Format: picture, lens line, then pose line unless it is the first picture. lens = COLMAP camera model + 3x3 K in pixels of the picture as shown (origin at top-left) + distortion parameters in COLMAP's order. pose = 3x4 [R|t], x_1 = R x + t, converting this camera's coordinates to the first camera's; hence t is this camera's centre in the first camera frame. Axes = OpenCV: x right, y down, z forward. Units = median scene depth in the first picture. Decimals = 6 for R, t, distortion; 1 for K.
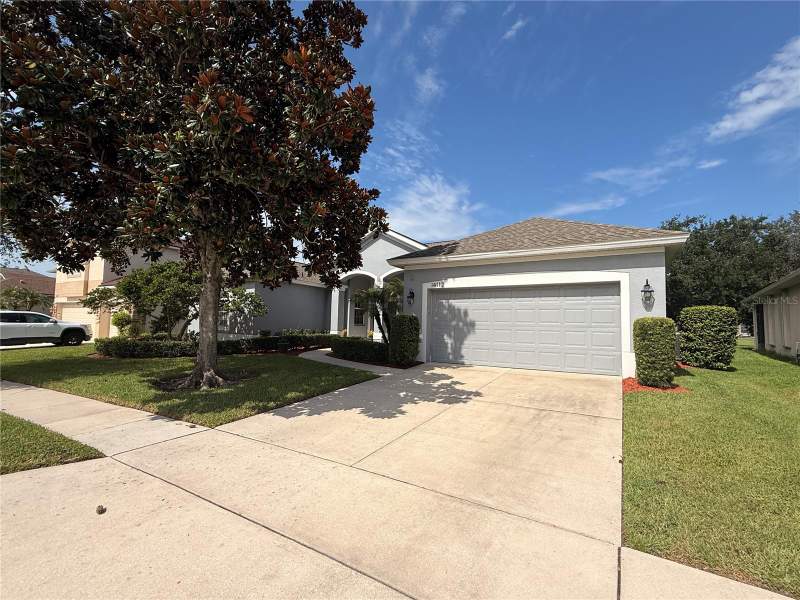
lens RADIAL K [[378.3, 0, 400.0], [0, 378.3, 300.0], [0, 0, 1]] dist [-0.000805, 0.000135]
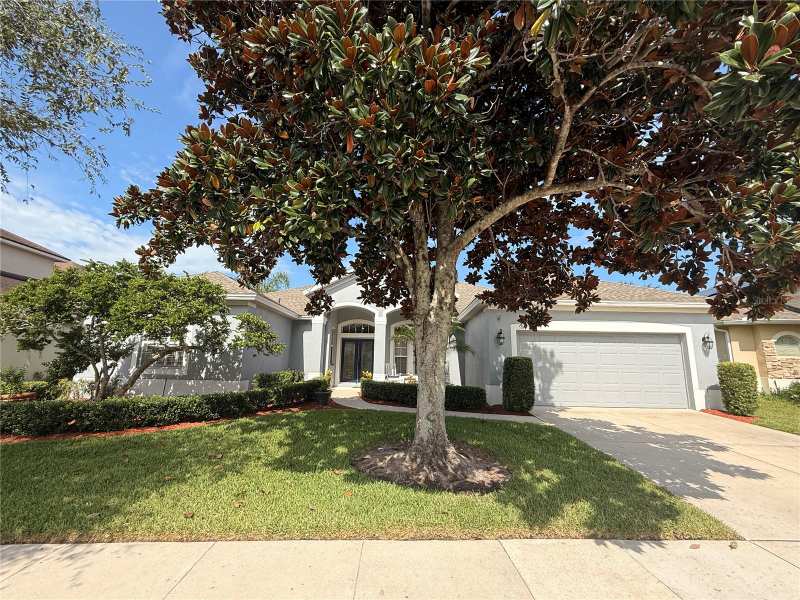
lens RADIAL K [[343.6, 0, 400.0], [0, 343.6, 300.0], [0, 0, 1]] dist [0.002313, -0.000149]
pose [[0.852183, 0.089438, 0.515544, -0.678151], [-0.036454, 0.993037, -0.112018, 0.004568], [-0.521973, 0.076667, 0.849509, 0.394550]]
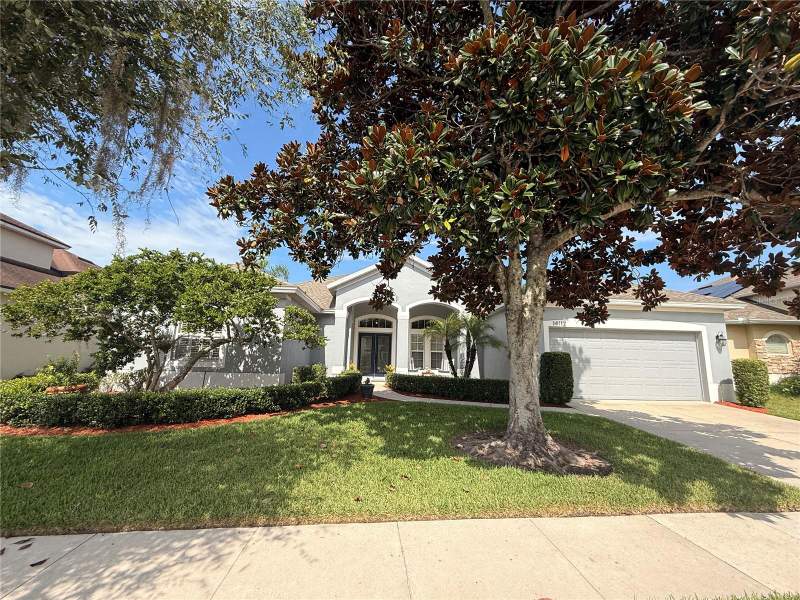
lens RADIAL K [[344.6, 0, 400.0], [0, 344.6, 300.0], [0, 0, 1]] dist [0.002741, 0.000165]
pose [[0.814448, 0.096855, 0.572095, -0.831649], [-0.047760, 0.993814, -0.100258, 0.013223], [-0.578267, 0.054332, 0.814036, 0.471793]]
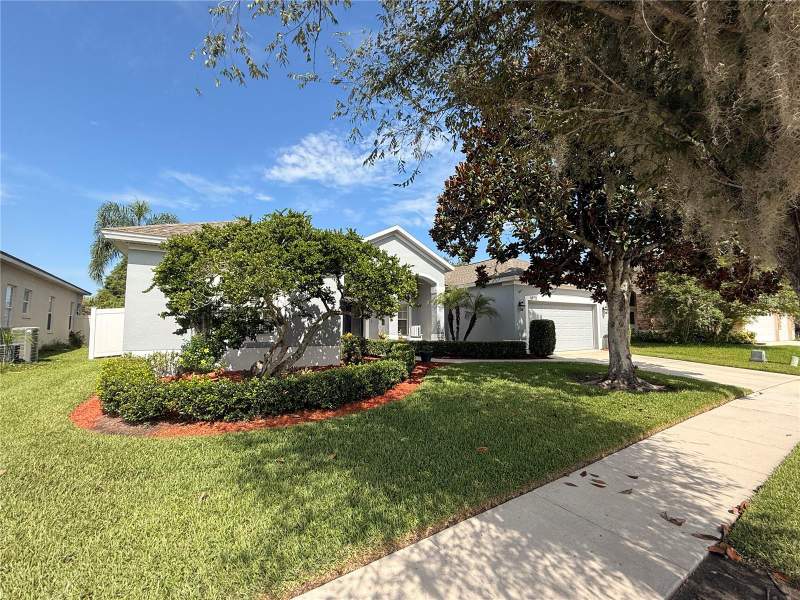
lens RADIAL K [[344.6, 0, 400.0], [0, 344.6, 300.0], [0, 0, 1]] dist [0.002741, 0.000165]
pose [[0.449820, 0.046934, 0.891885, -1.288689], [-0.054762, 0.998189, -0.024909, 0.026357], [-0.891439, -0.037637, 0.451575, 0.868031]]
